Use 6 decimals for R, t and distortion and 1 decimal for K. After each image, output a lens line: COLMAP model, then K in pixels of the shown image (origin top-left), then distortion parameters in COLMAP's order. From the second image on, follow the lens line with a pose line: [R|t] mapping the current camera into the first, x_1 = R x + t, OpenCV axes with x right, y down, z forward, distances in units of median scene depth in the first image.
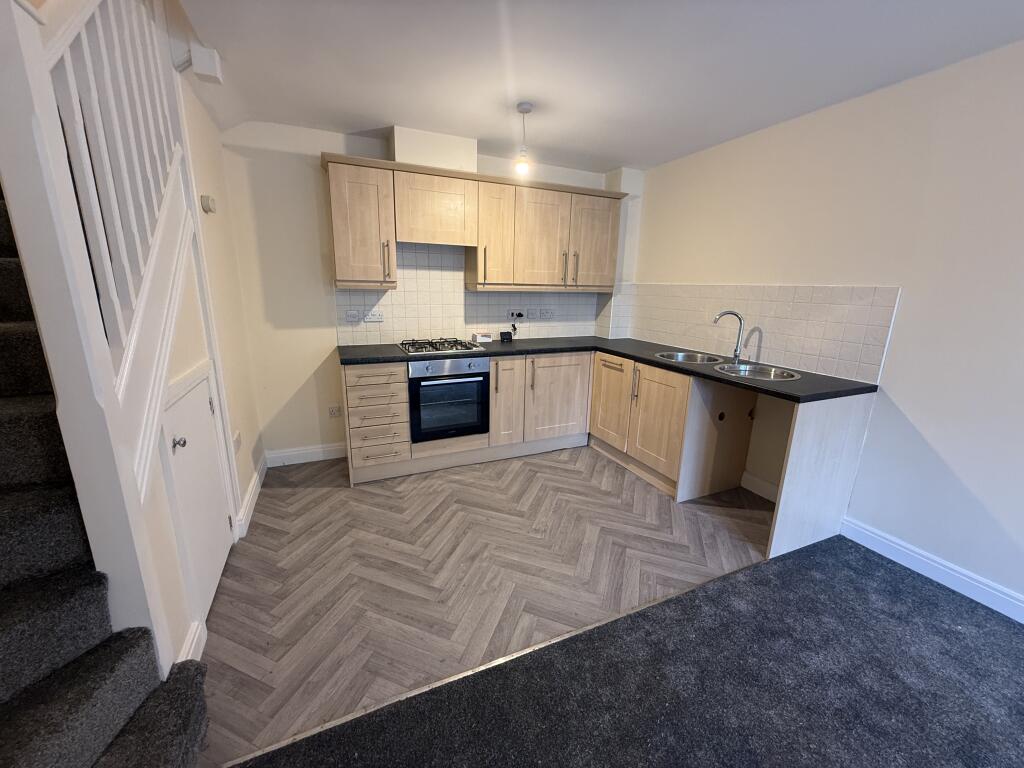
lens RADIAL K [[407.1, 0, 513.0], [0, 407.1, 386.8], [0, 0, 1]] dist [-0.002858, 0.000015]
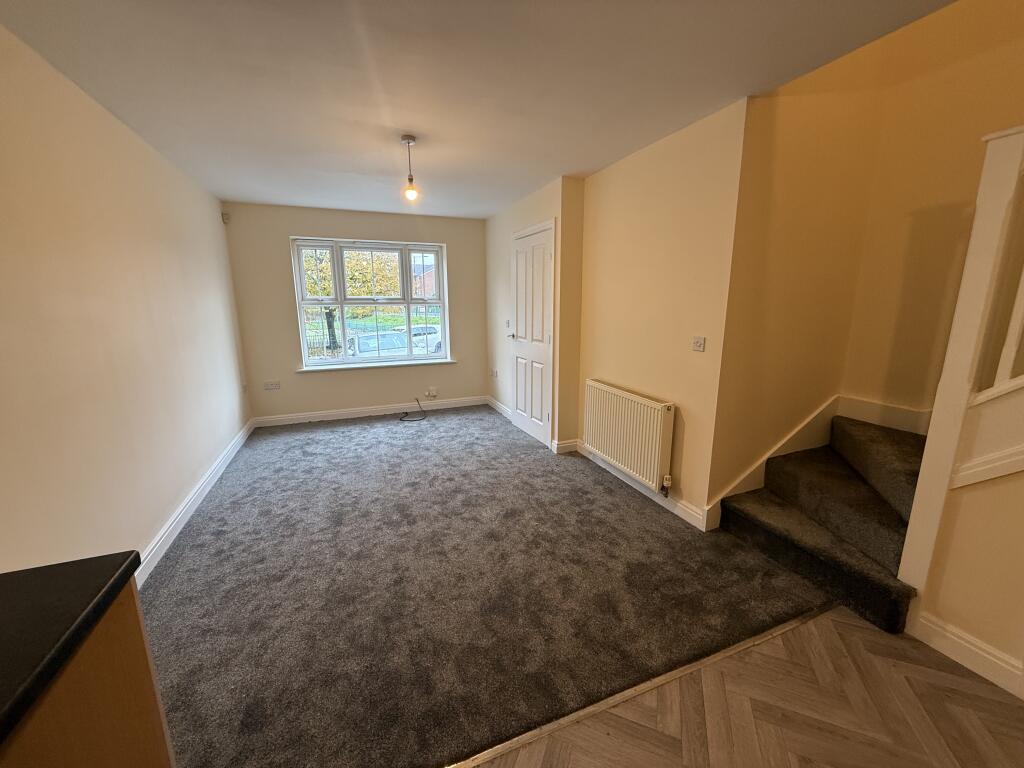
lens RADIAL K [[407.1, 0, 507.6], [0, 407.1, 382.7], [0, 0, 1]] dist [-0.002858, 0.000015]
pose [[-0.999101, -0.026645, 0.032978, 0.199623], [-0.010020, 0.904196, 0.427000, -0.206115], [-0.041195, 0.426285, -0.903650, 0.844541]]
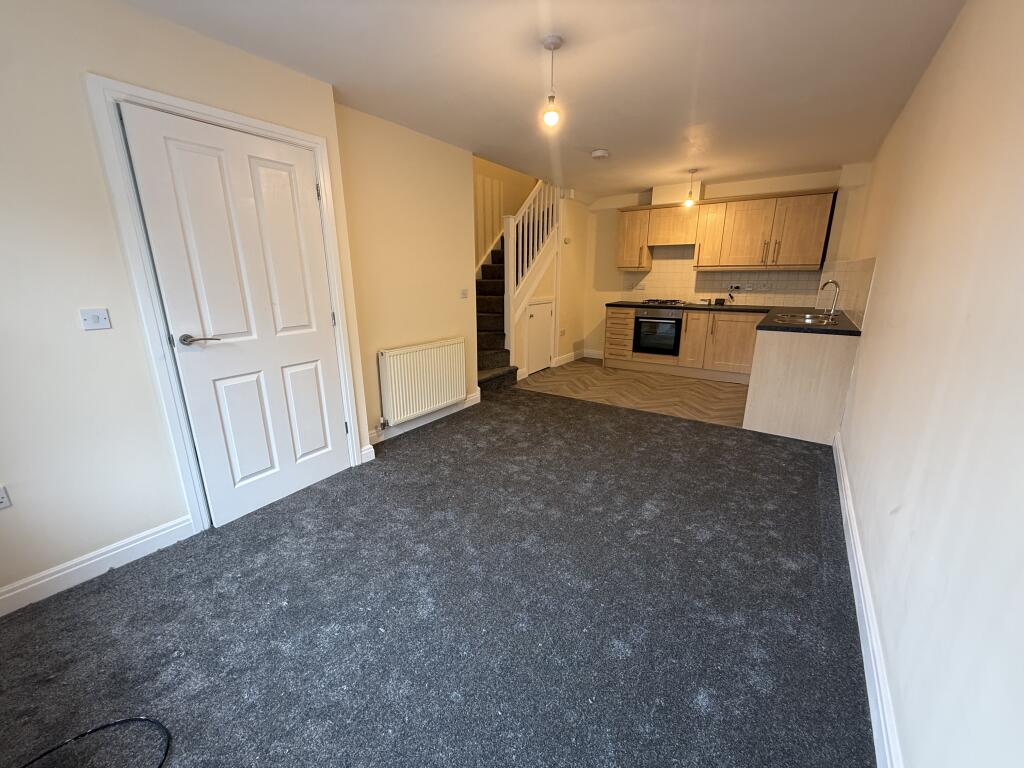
lens RADIAL K [[407.1, 0, 514.3], [0, 407.1, 382.6], [0, 0, 1]] dist [-0.002858, 0.000015]
pose [[0.526388, 0.198588, -0.826728, 1.067324], [-0.189977, 0.975229, 0.113299, 0.169102], [0.828749, 0.097420, 0.551076, -0.499657]]
